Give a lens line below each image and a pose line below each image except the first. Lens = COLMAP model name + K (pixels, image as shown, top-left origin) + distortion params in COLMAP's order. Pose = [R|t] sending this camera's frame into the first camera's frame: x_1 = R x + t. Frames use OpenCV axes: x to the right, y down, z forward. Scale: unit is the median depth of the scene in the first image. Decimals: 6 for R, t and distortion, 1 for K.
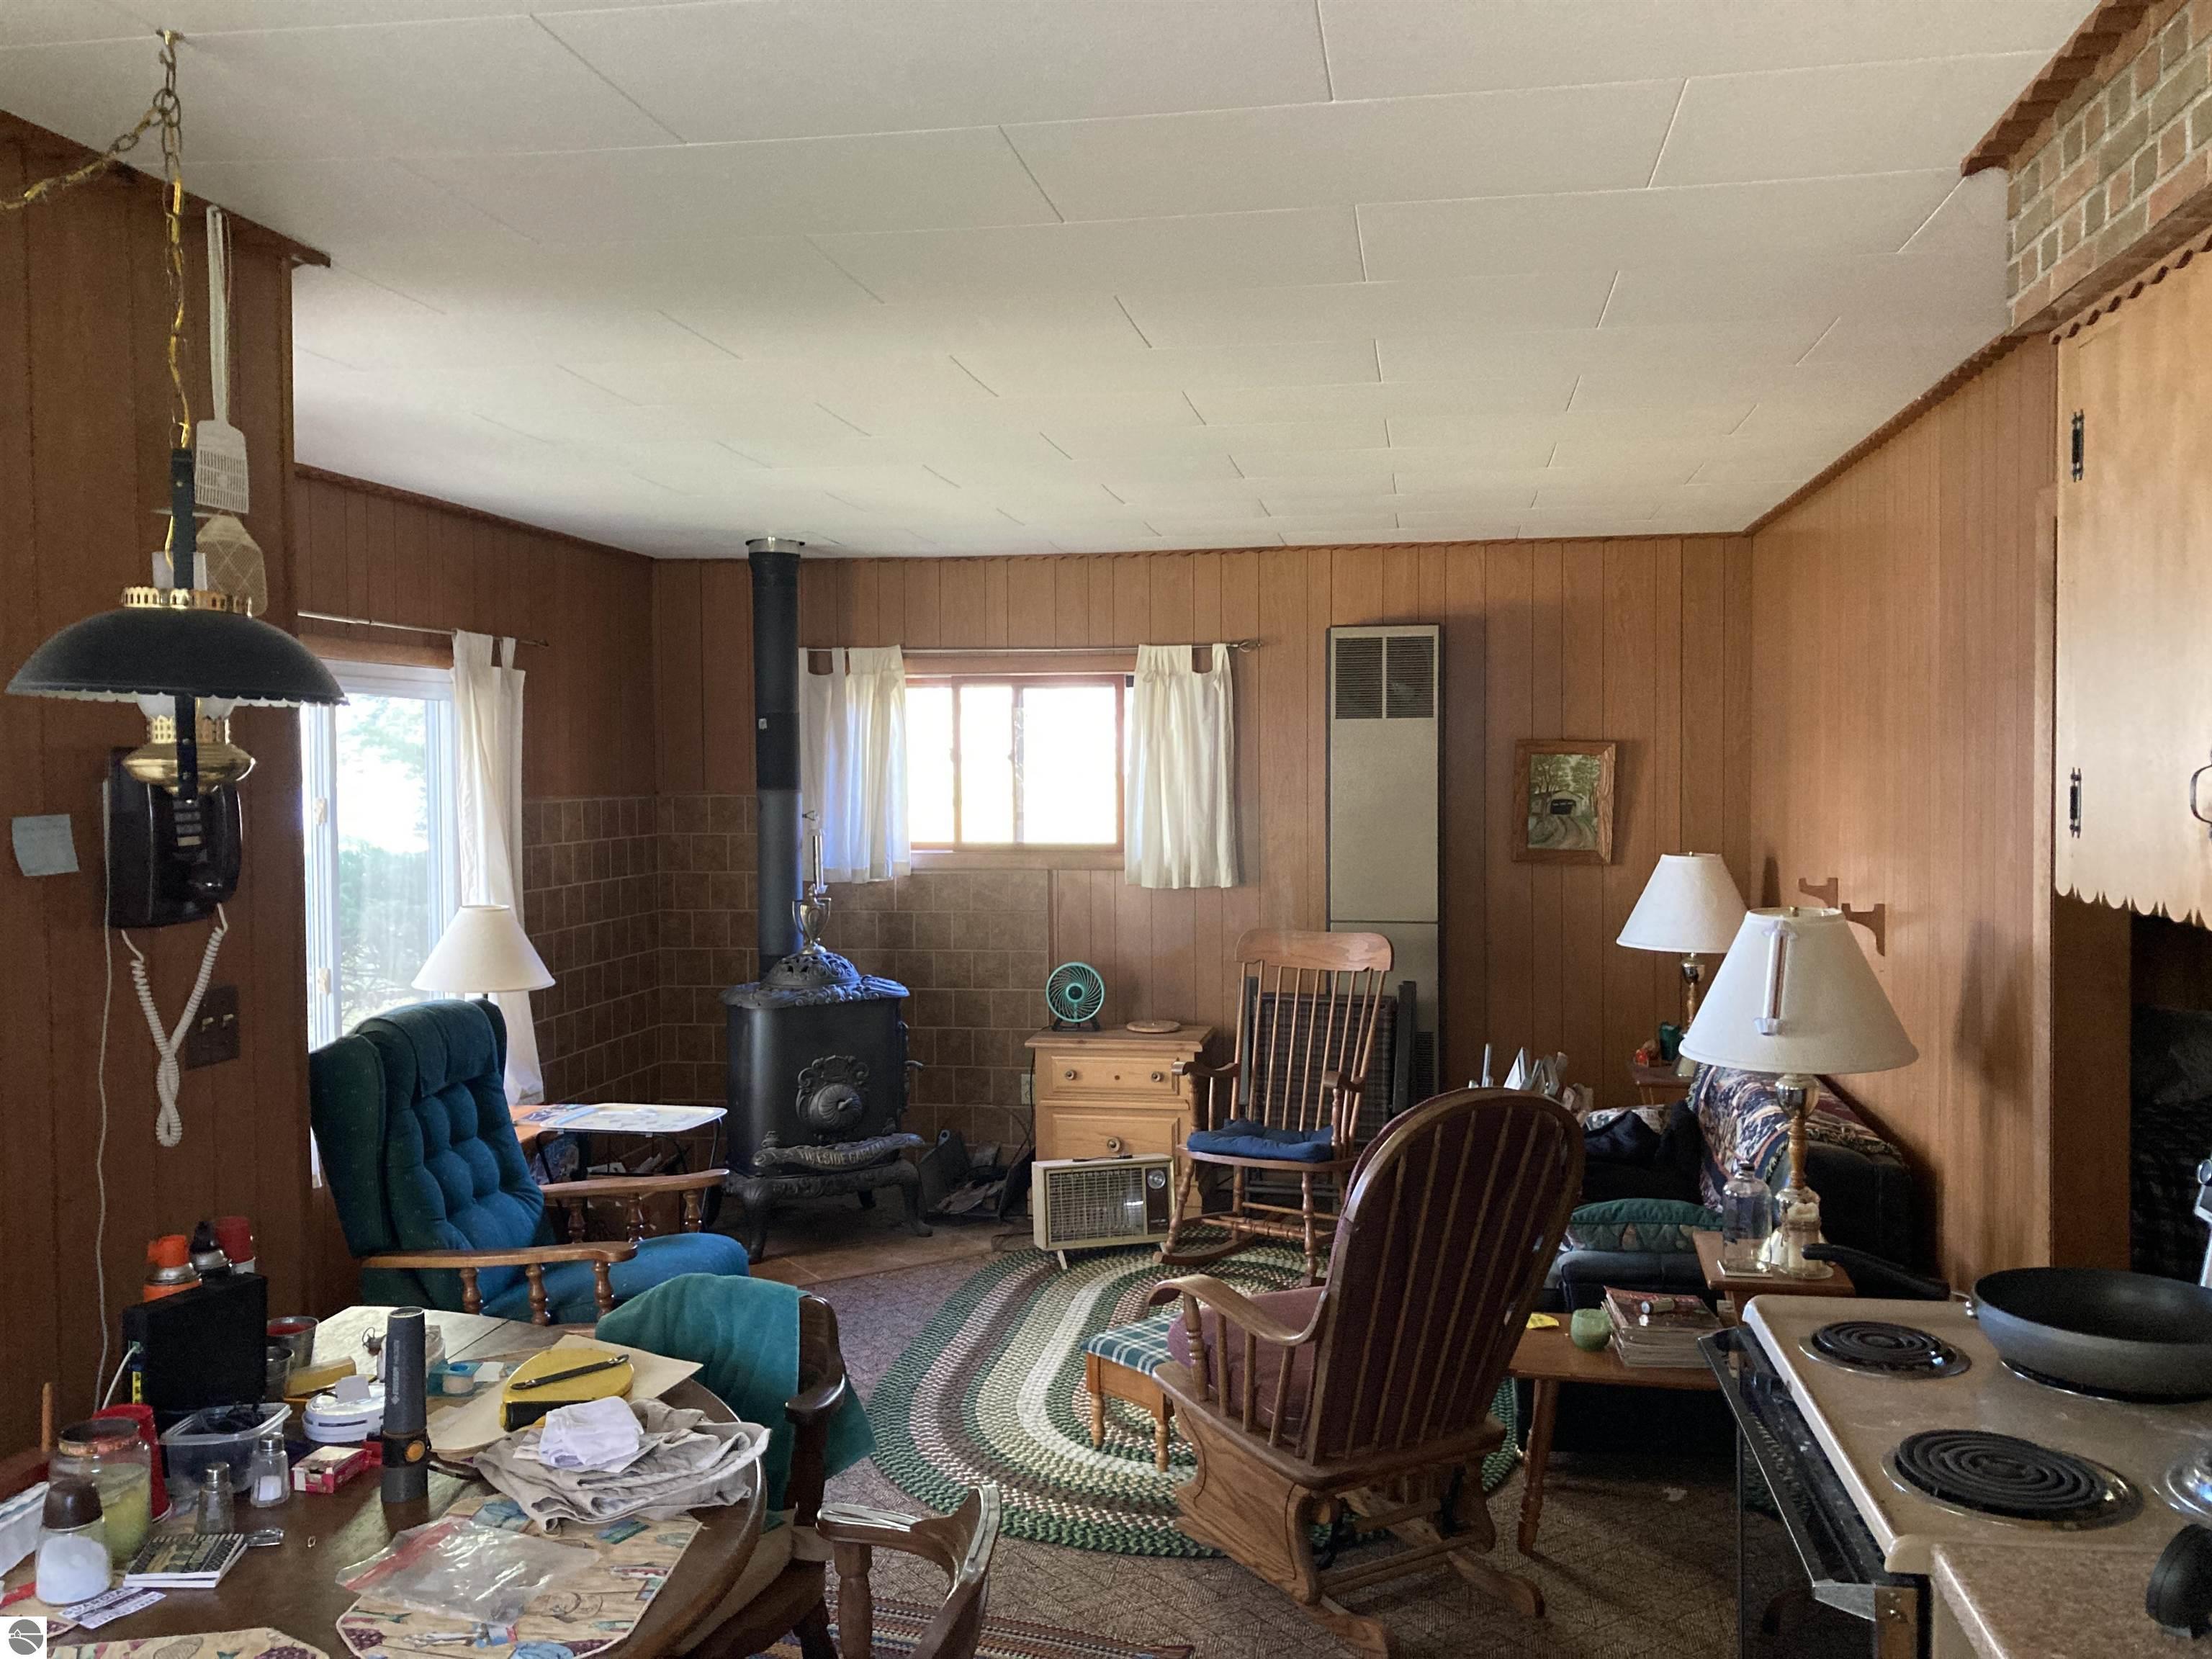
lens RADIAL K [[1790.0, 0, 1095.5], [0, 1790.0, 805.5], [0, 0, 1]] dist [0.059433, -0.077623]
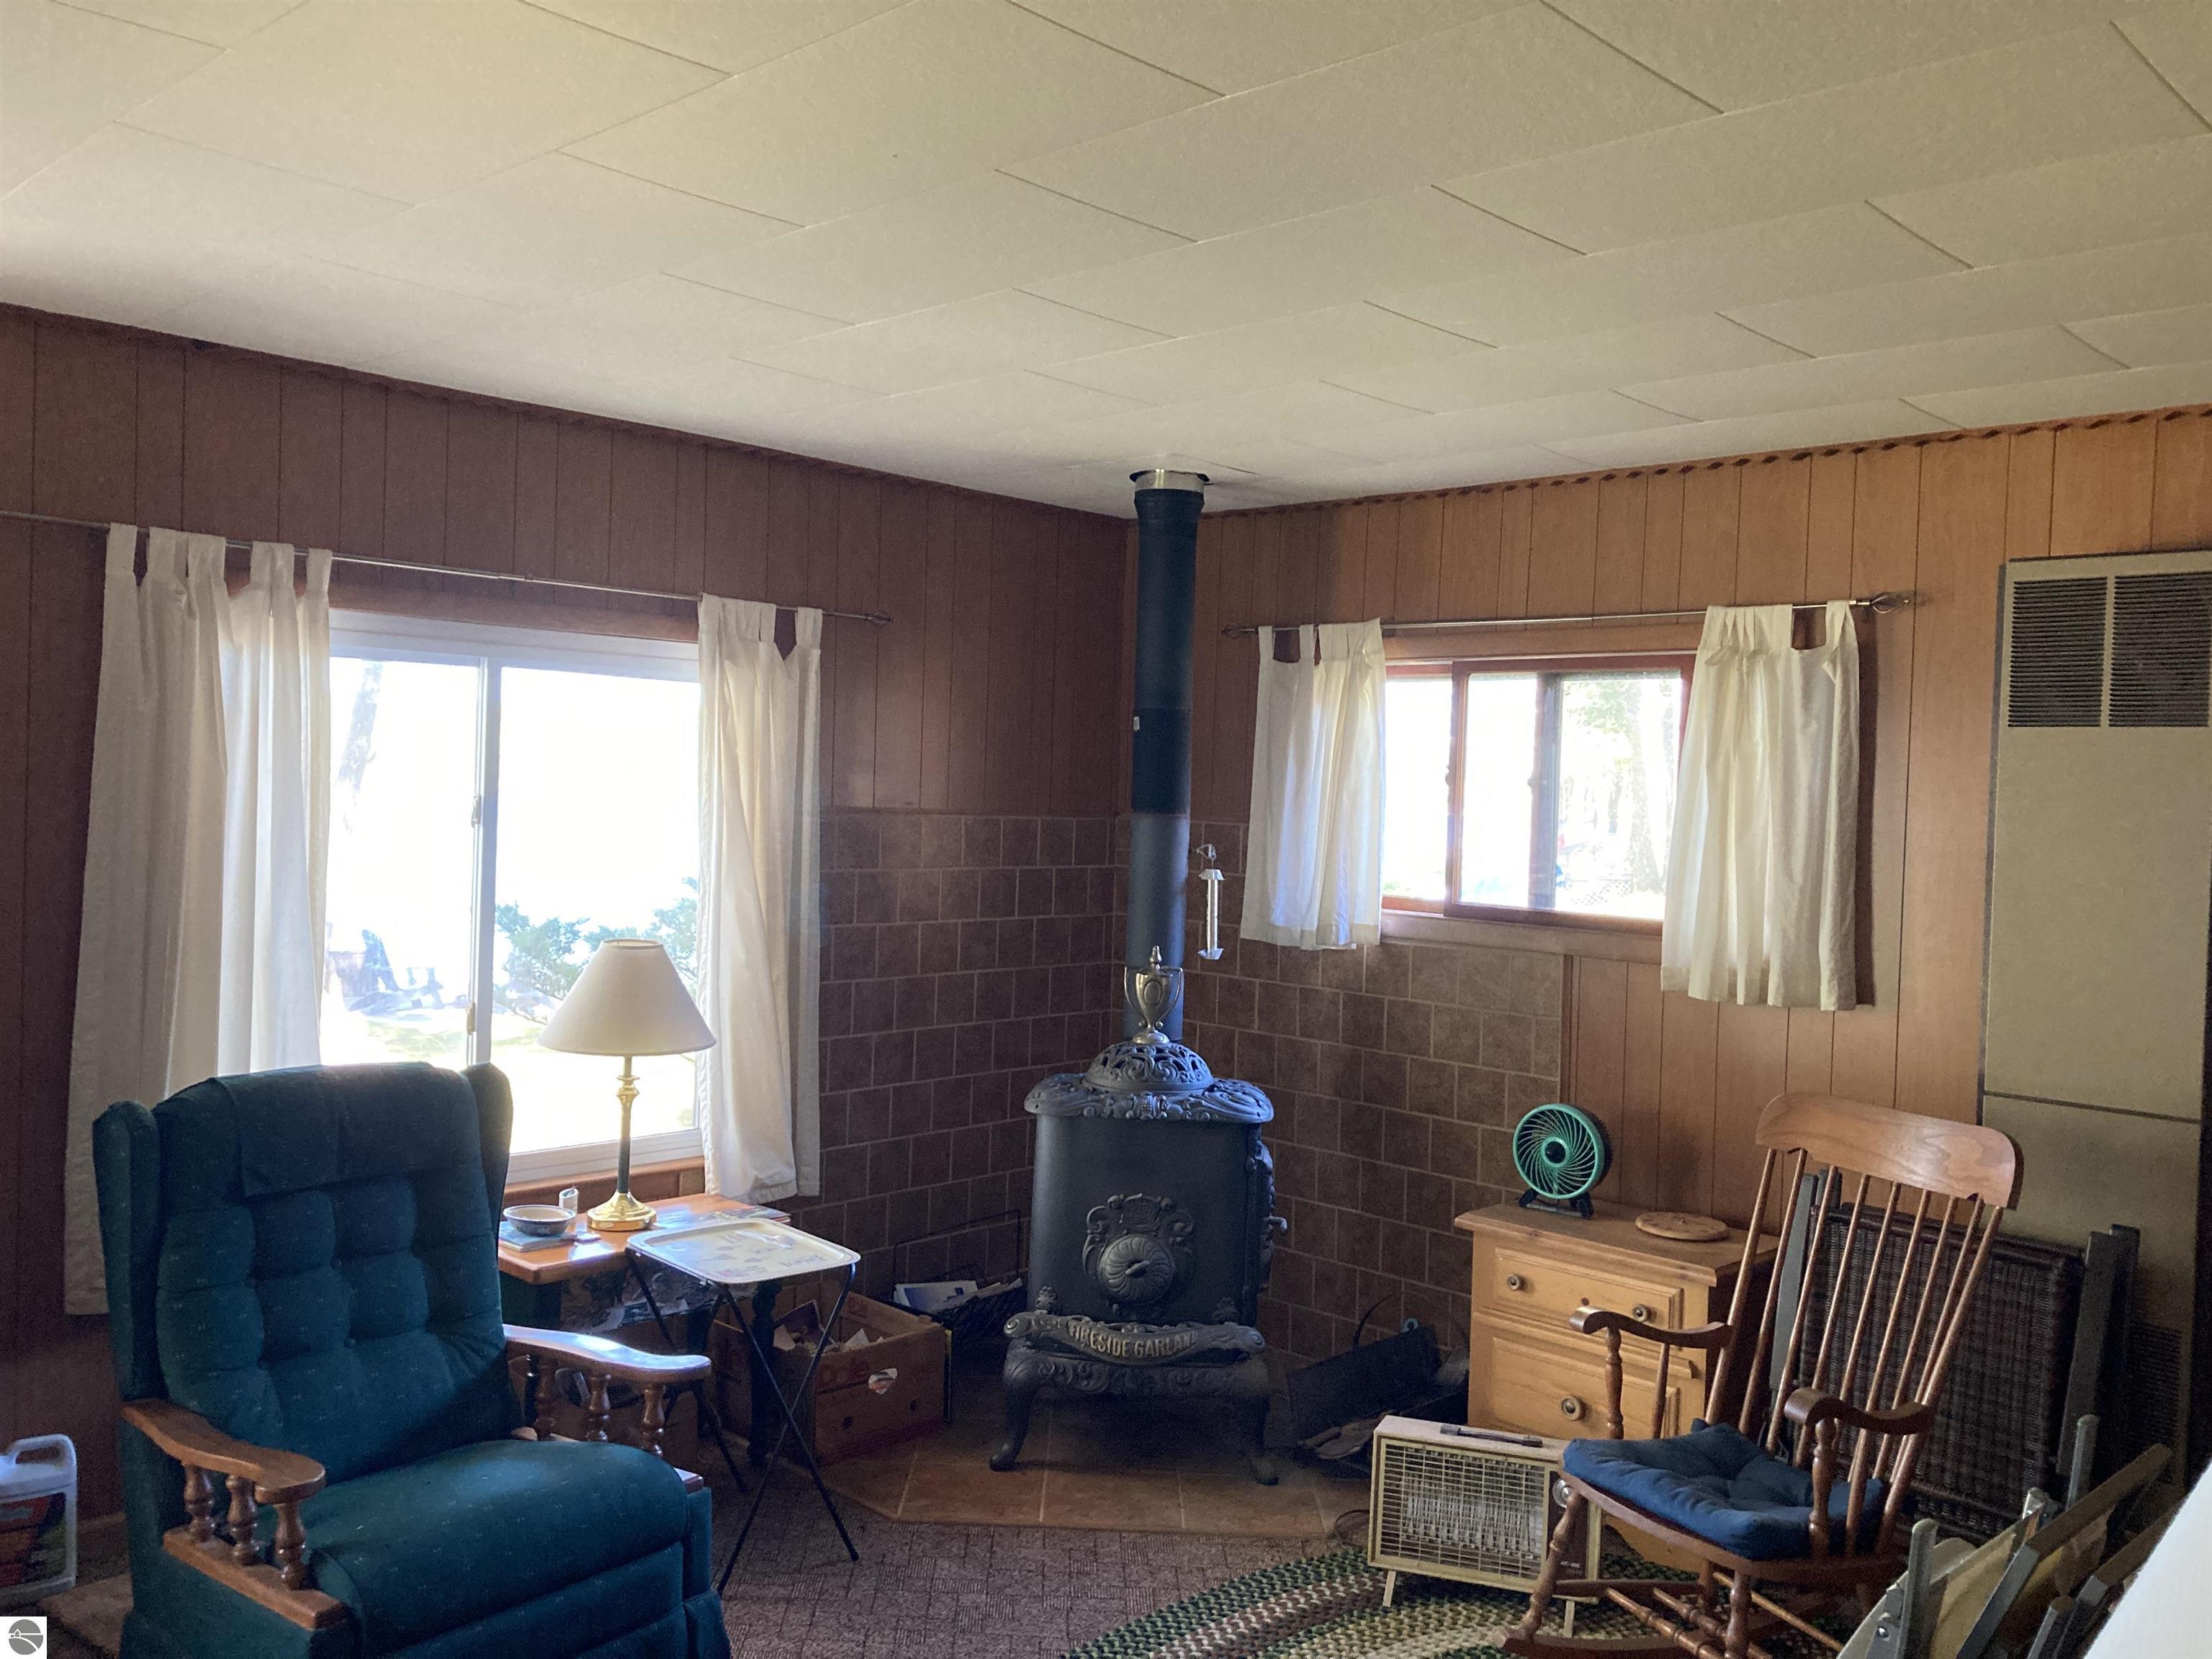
lens RADIAL K [[1748.5, 0, 1106.0], [0, 1748.5, 829.5], [0, 0, 1]] dist [0.085715, -0.245554]
pose [[0.824039, 0.046489, -0.564623, 0.202338], [-0.051663, 0.998641, 0.006825, -0.006081], [0.564173, 0.023546, 0.825321, 0.385357]]
